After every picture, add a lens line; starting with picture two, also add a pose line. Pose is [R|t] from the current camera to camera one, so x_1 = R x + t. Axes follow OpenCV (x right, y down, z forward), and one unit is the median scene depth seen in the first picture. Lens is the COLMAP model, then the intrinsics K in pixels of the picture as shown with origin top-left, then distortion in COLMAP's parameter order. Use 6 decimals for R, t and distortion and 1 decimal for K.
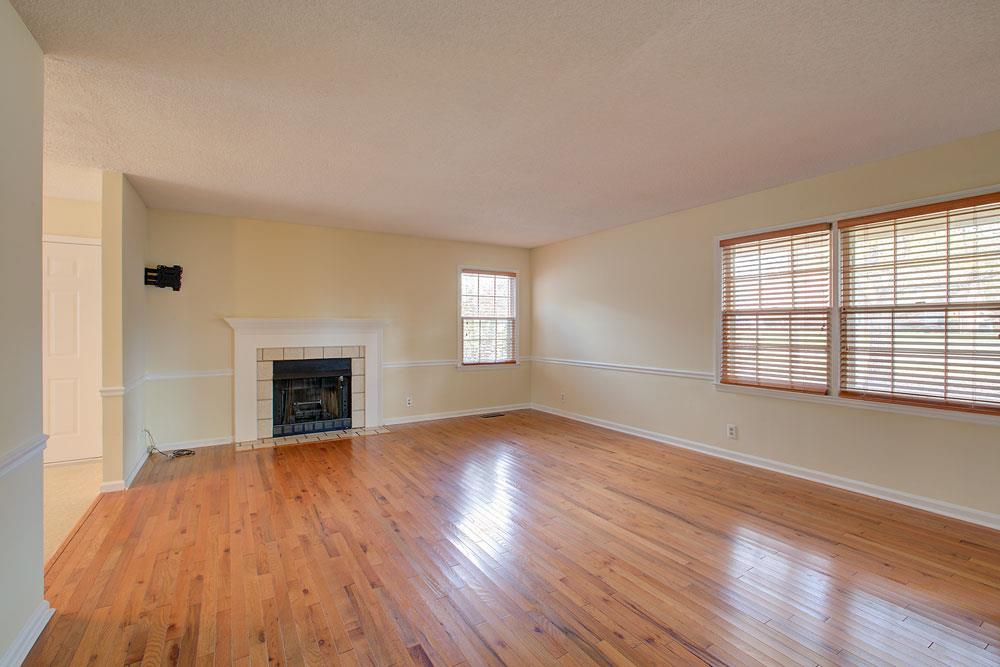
lens RADIAL K [[448.1, 0, 501.2], [0, 448.1, 327.5], [0, 0, 1]] dist [-0.014859, 0.005318]
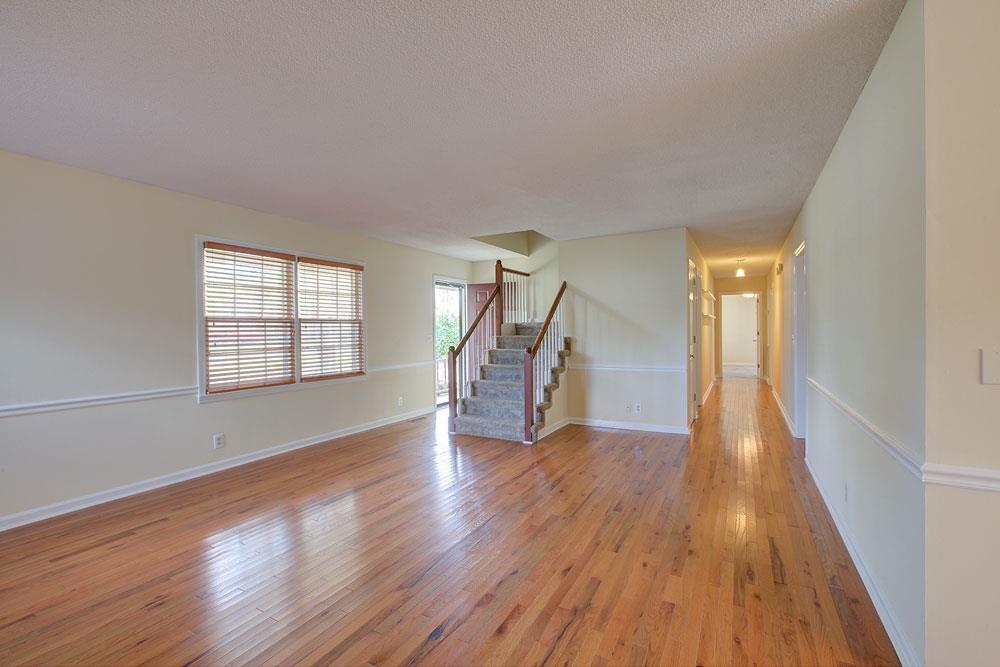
lens RADIAL K [[443.7, 0, 495.4], [0, 443.7, 332.6], [0, 0, 1]] dist [0.002816, 0.000452]
pose [[-0.487012, -0.001848, 0.873394, -0.675391], [0.010512, 0.999913, 0.007978, -0.005517], [-0.873332, 0.013066, -0.486950, 1.021467]]
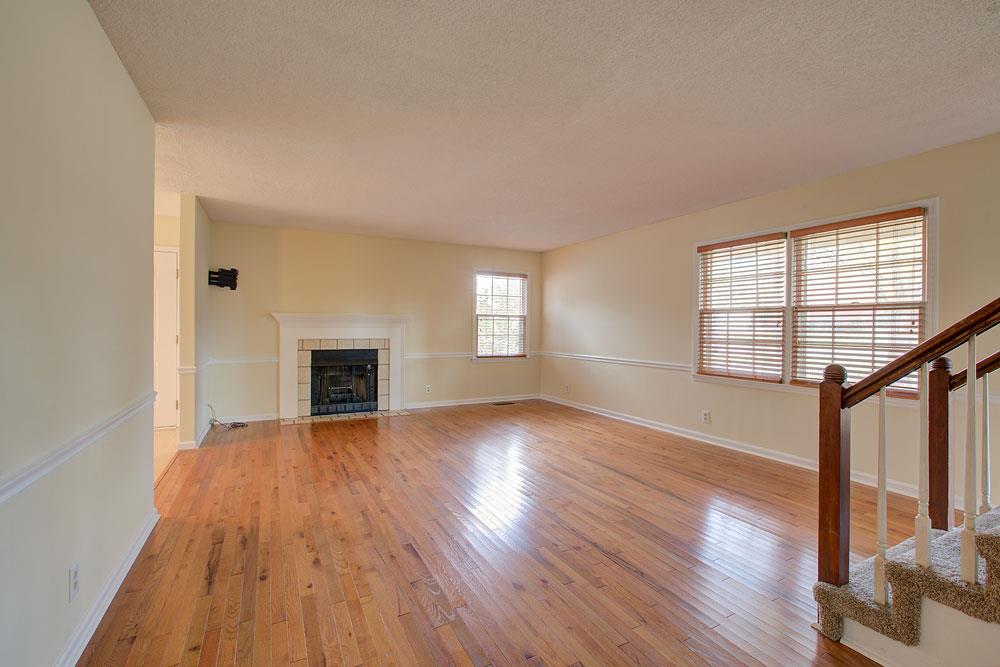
lens RADIAL K [[448.1, 0, 501.2], [0, 448.1, 327.5], [0, 0, 1]] dist [-0.014859, 0.005318]
pose [[0.997415, 0.009418, -0.071232, 0.087802], [-0.009394, 0.999956, 0.000673, 0.013275], [0.071235, -0.000002, 0.997460, -0.172183]]
